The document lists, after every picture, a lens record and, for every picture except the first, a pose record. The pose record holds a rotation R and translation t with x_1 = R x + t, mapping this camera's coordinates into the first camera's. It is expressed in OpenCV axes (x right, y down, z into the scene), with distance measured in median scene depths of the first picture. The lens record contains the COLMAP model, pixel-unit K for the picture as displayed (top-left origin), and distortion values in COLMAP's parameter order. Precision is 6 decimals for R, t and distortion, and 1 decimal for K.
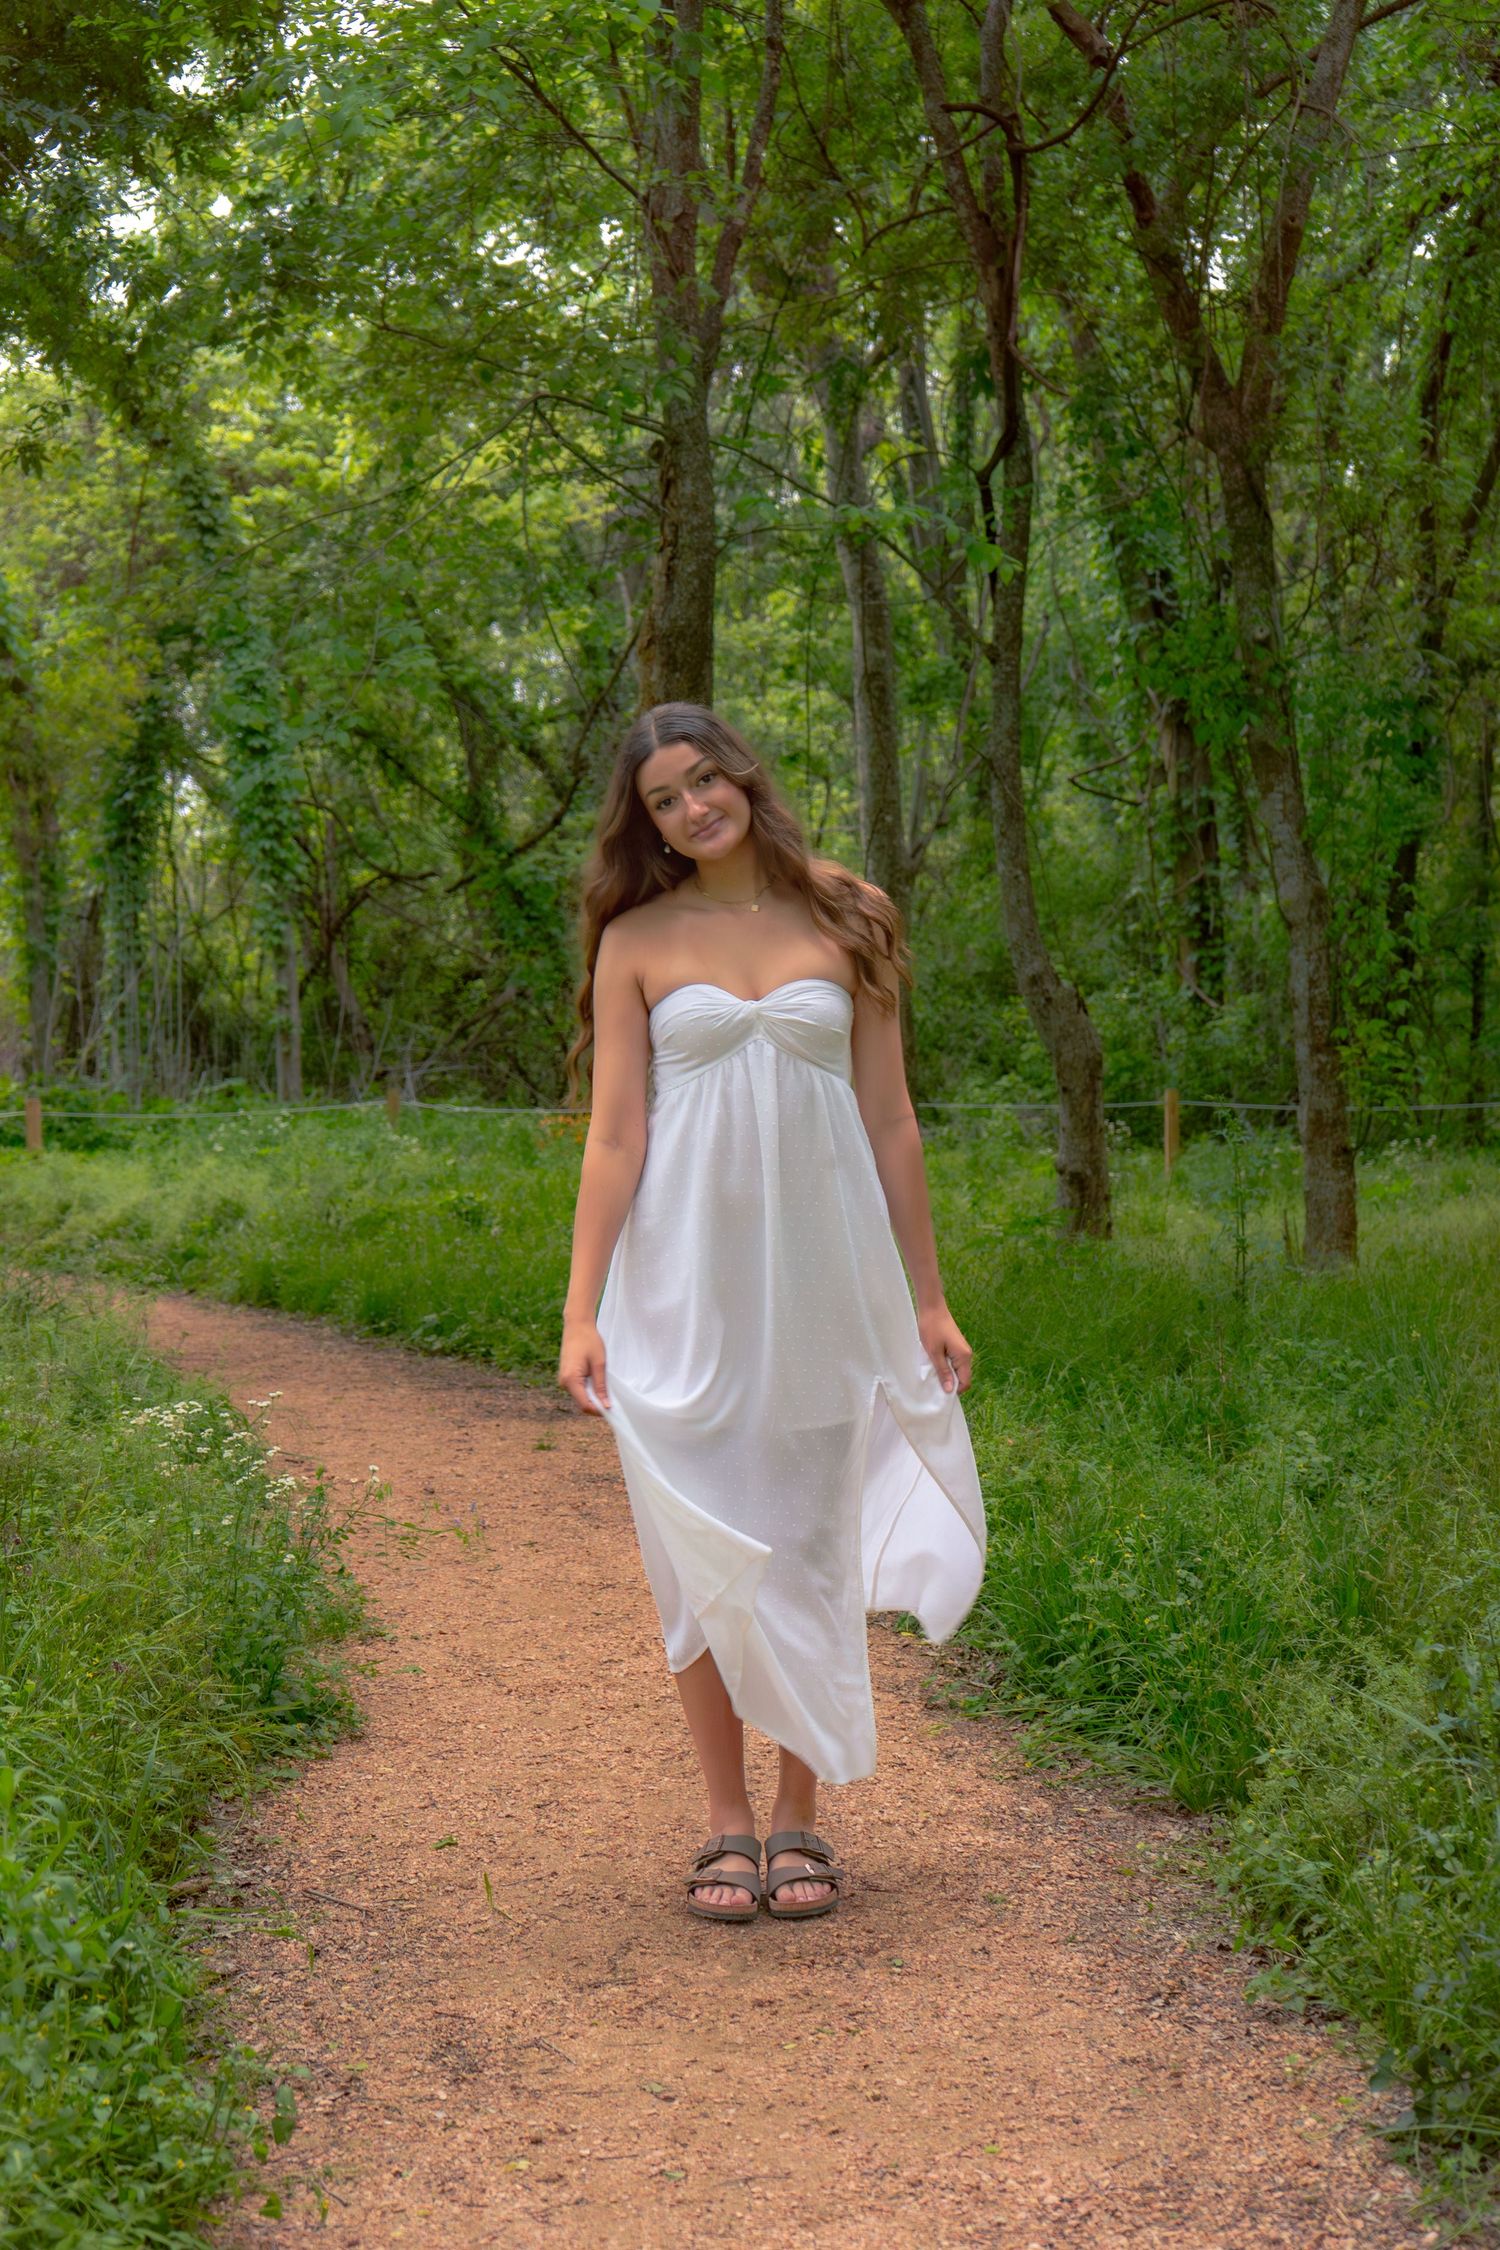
lens RADIAL K [[3547.5, 0, 745.5], [0, 3547.5, 1138.6], [0, 0, 1]] dist [0.106372, 0.000000]
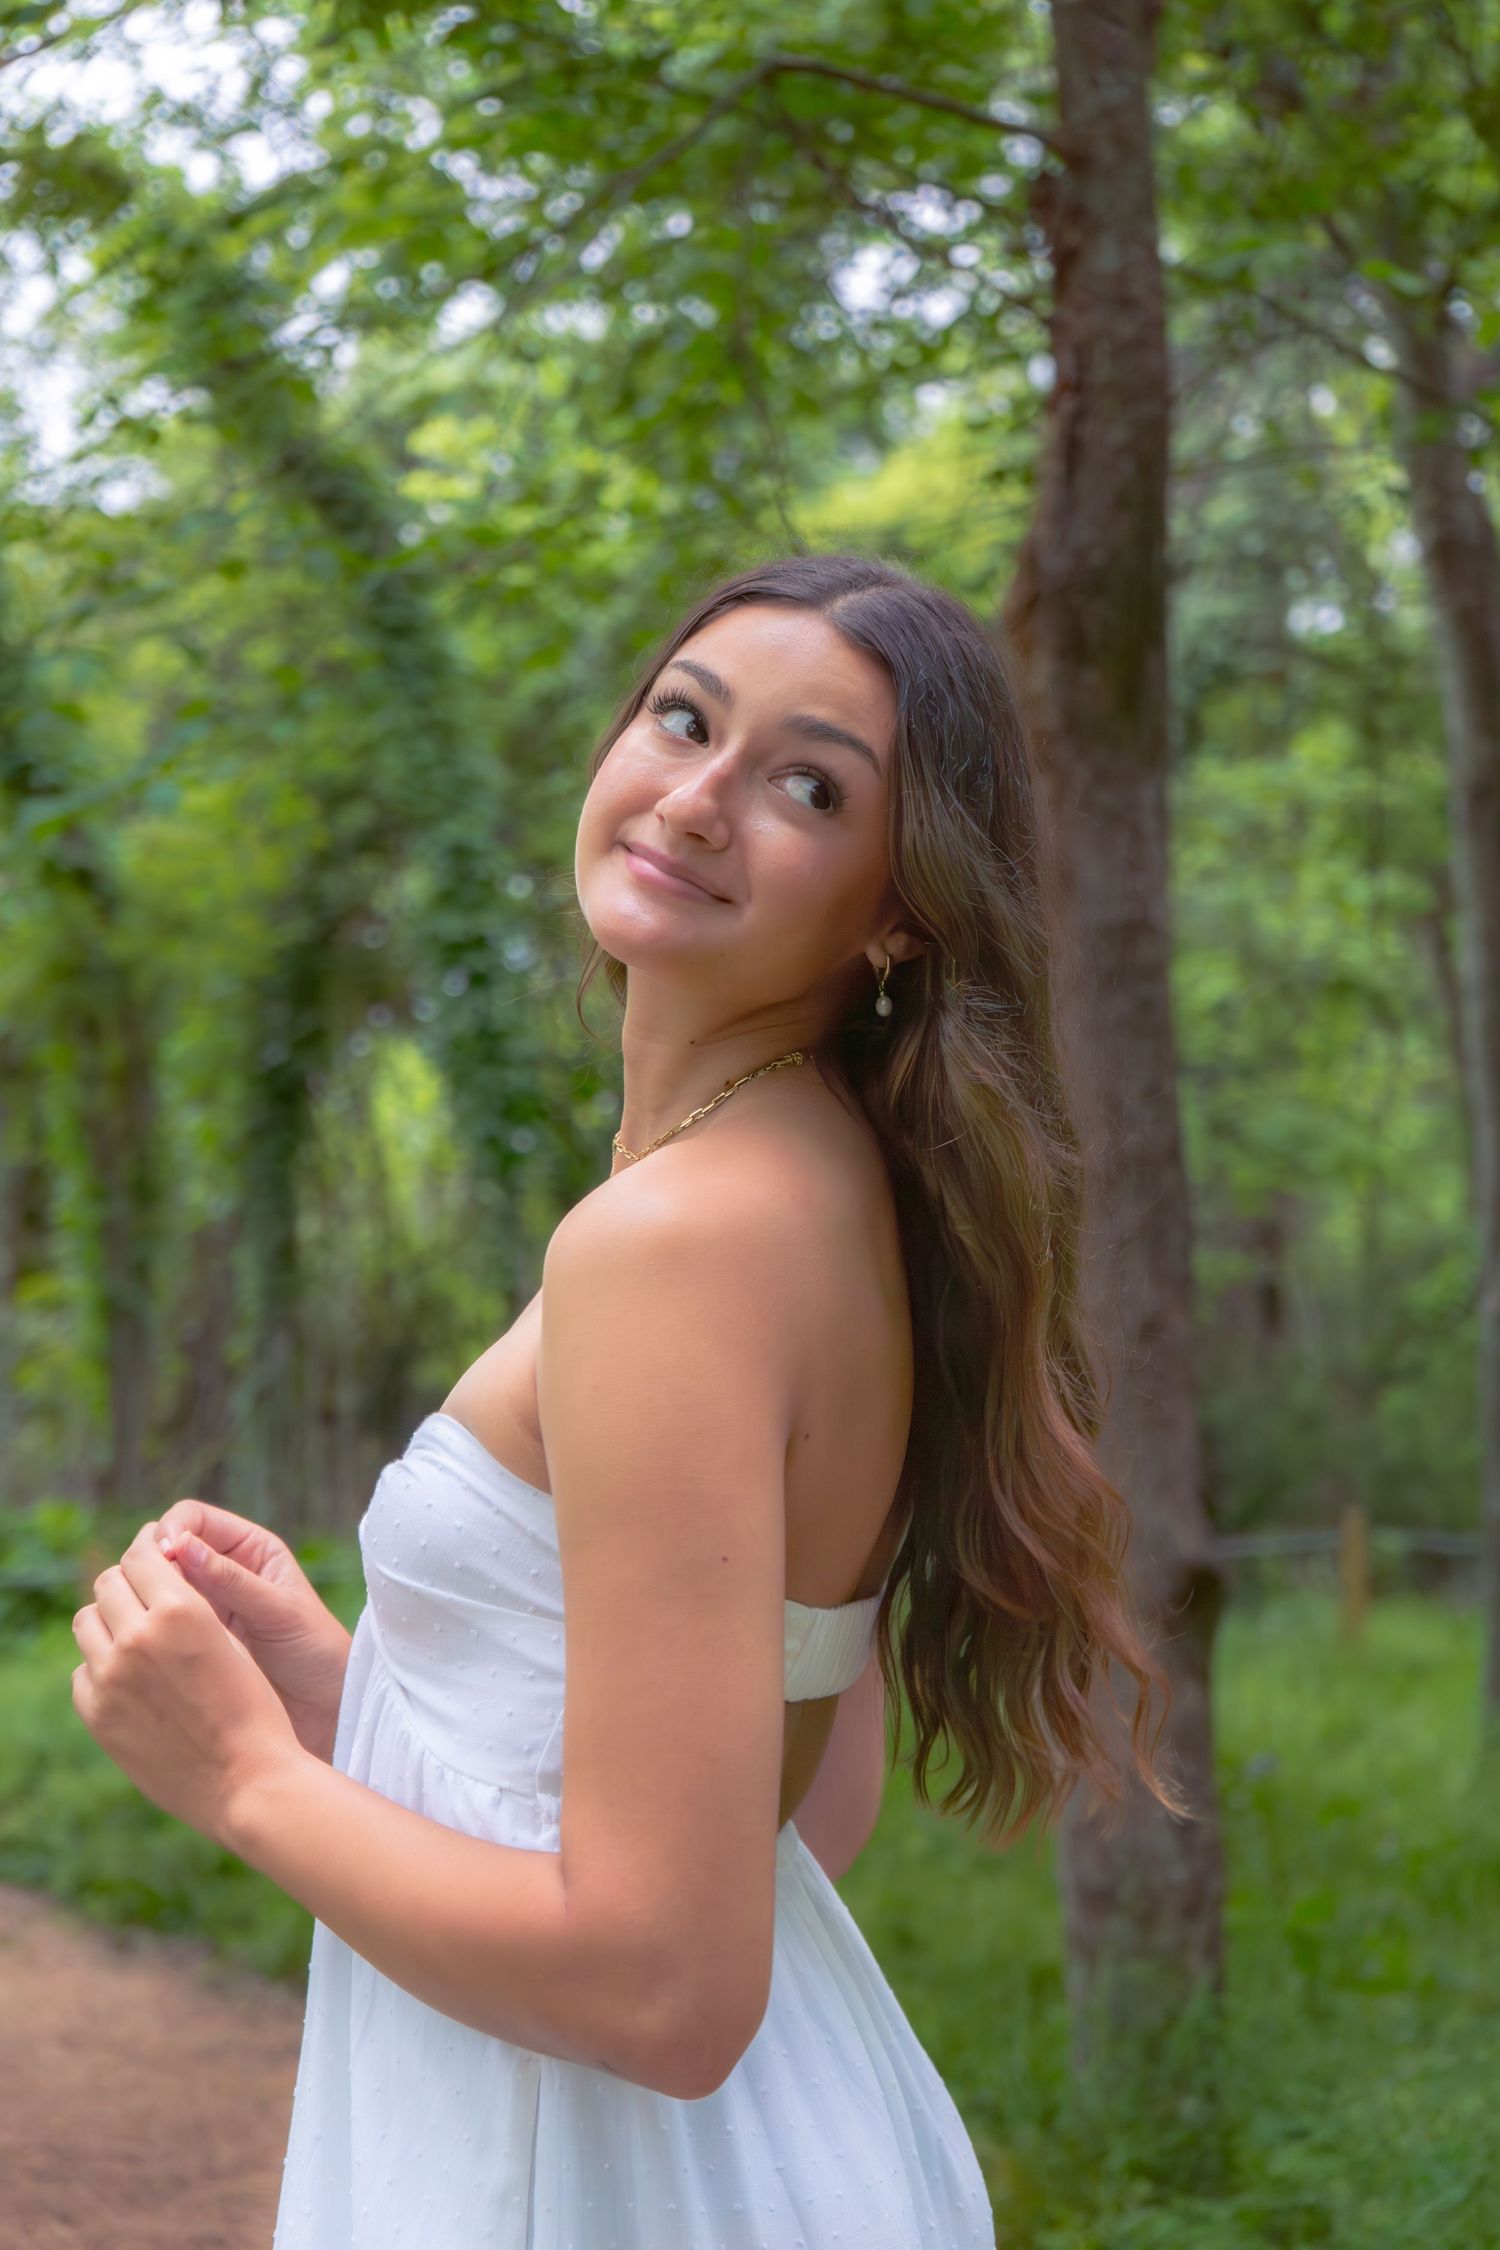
lens RADIAL K [[4902.6, 0, 736.3], [0, 4902.6, 1137.4], [0, 0, 1]] dist [0.137814, 0.000000]
pose [[0.993978, -0.015065, -0.108541, 0.001162], [0.005865, 0.996399, -0.084583, -0.007796], [0.109424, 0.083437, 0.990487, 0.153175]]
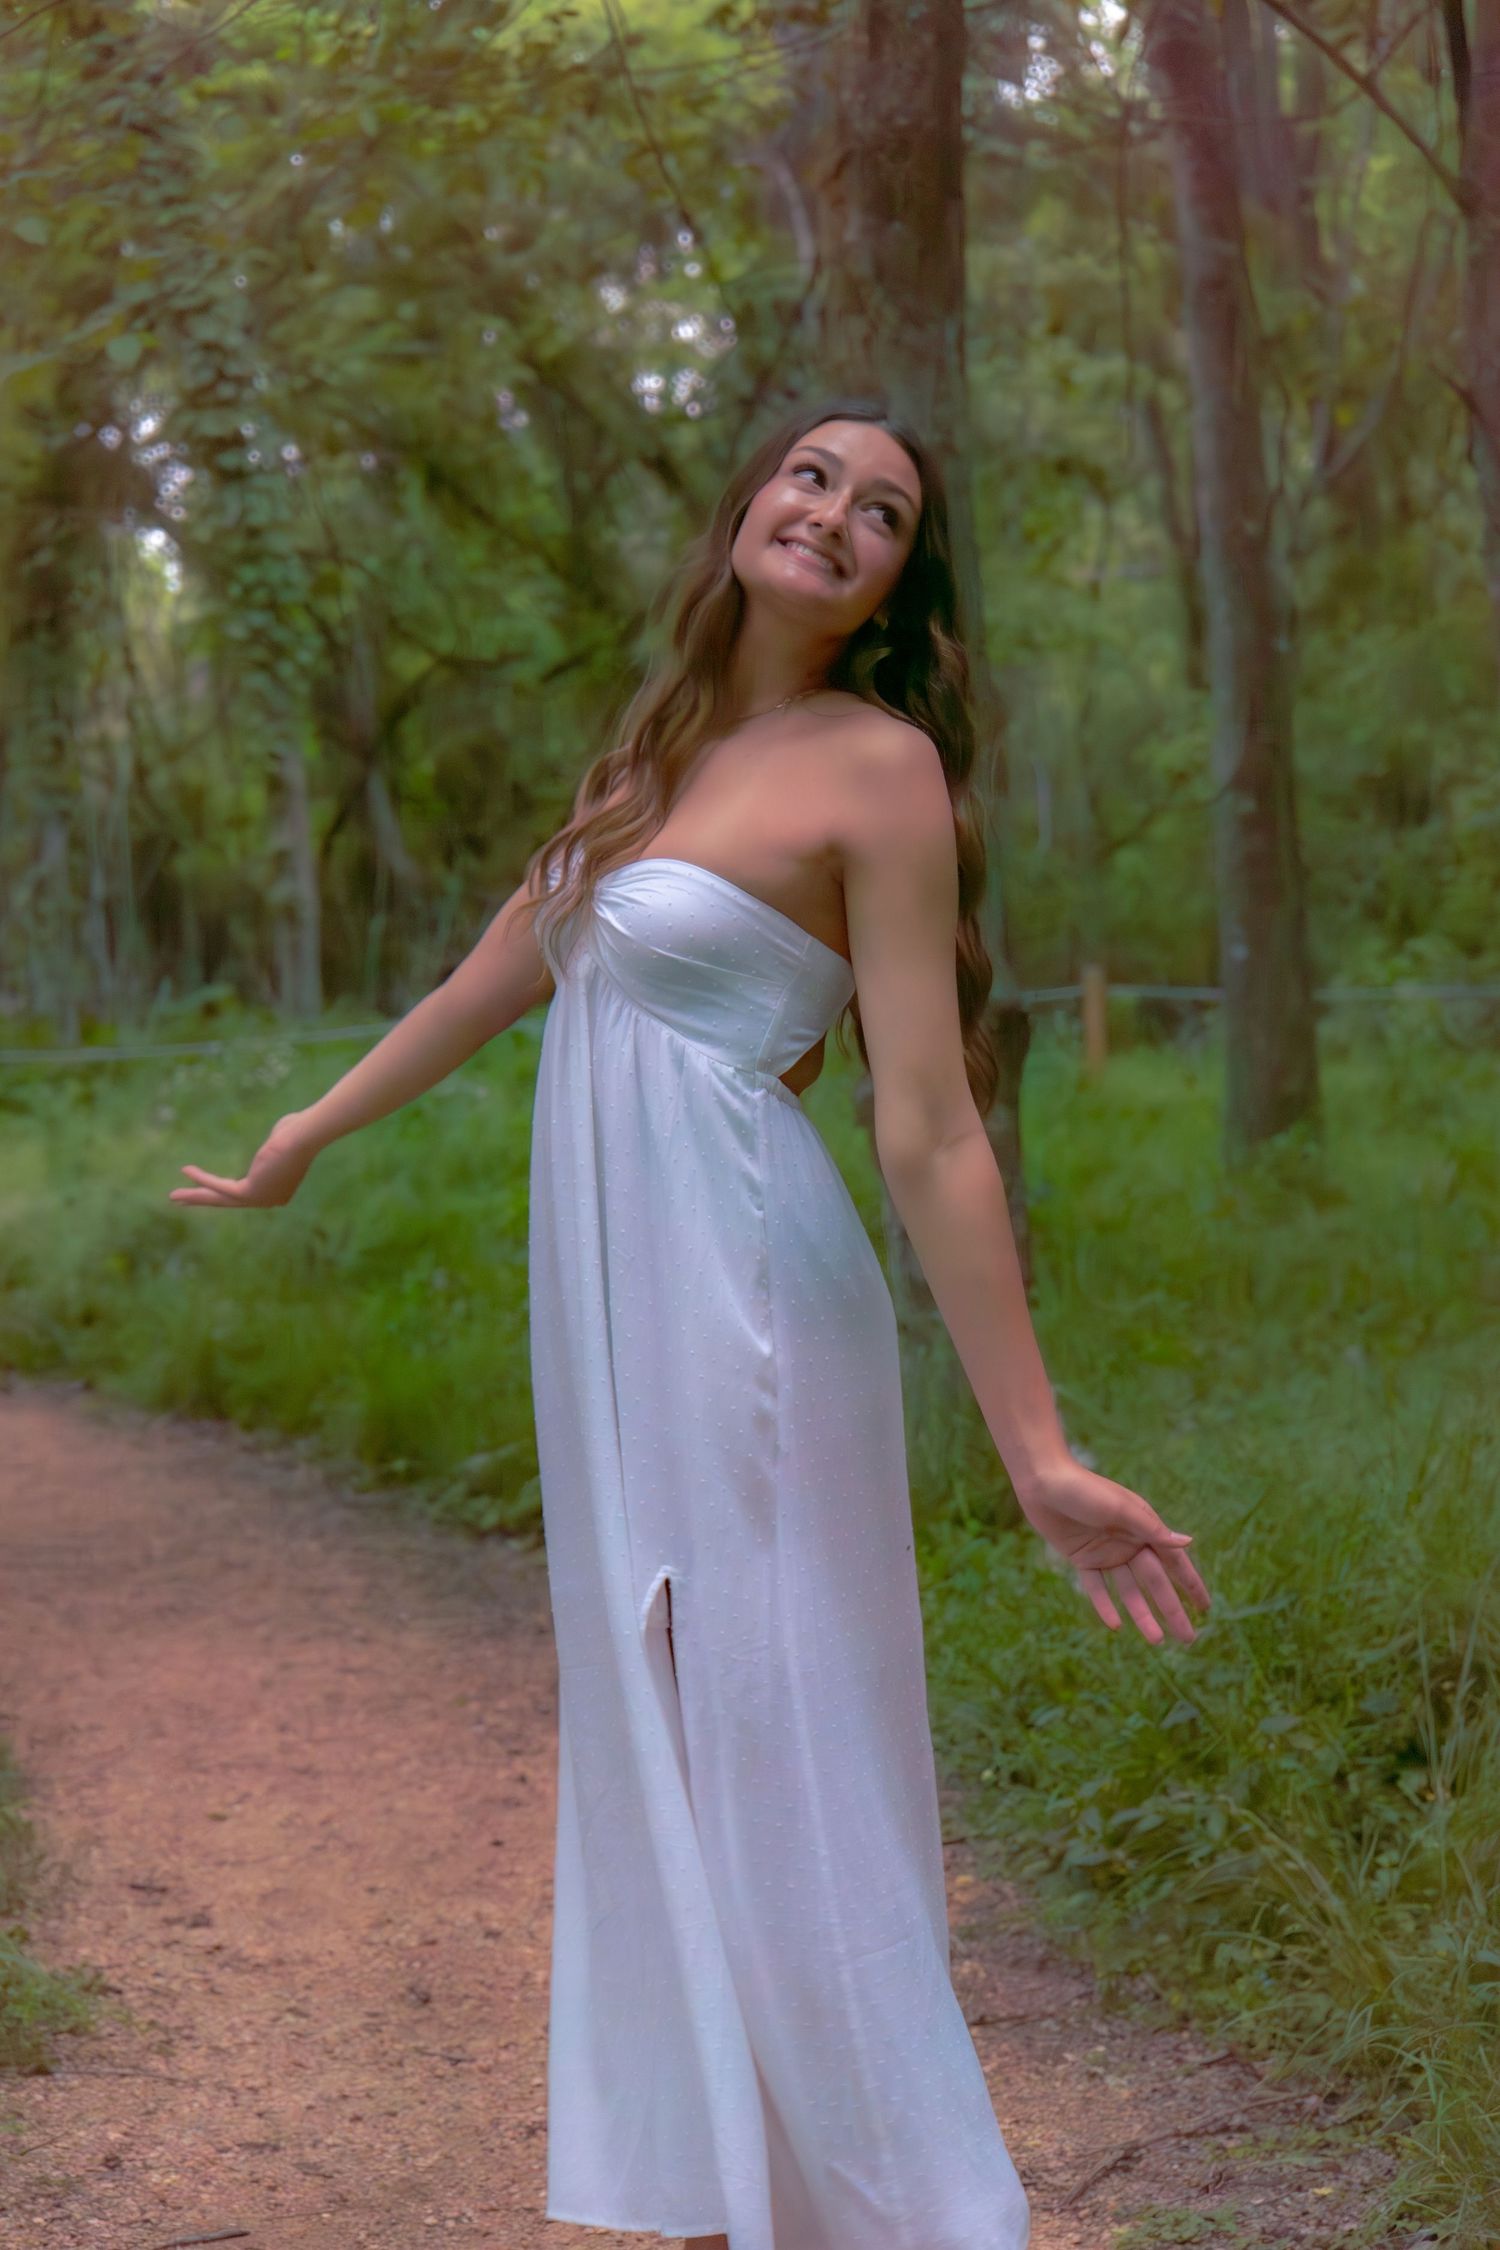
lens RADIAL K [[4902.6, 0, 715.6], [0, 4902.6, 1140.4], [0, 0, 1]] dist [0.137814, 0.000000]
pose [[0.997795, -0.033940, -0.057037, -0.003711], [0.035299, 0.999113, 0.022975, -0.006498], [0.056207, -0.024938, 0.998108, 0.115086]]
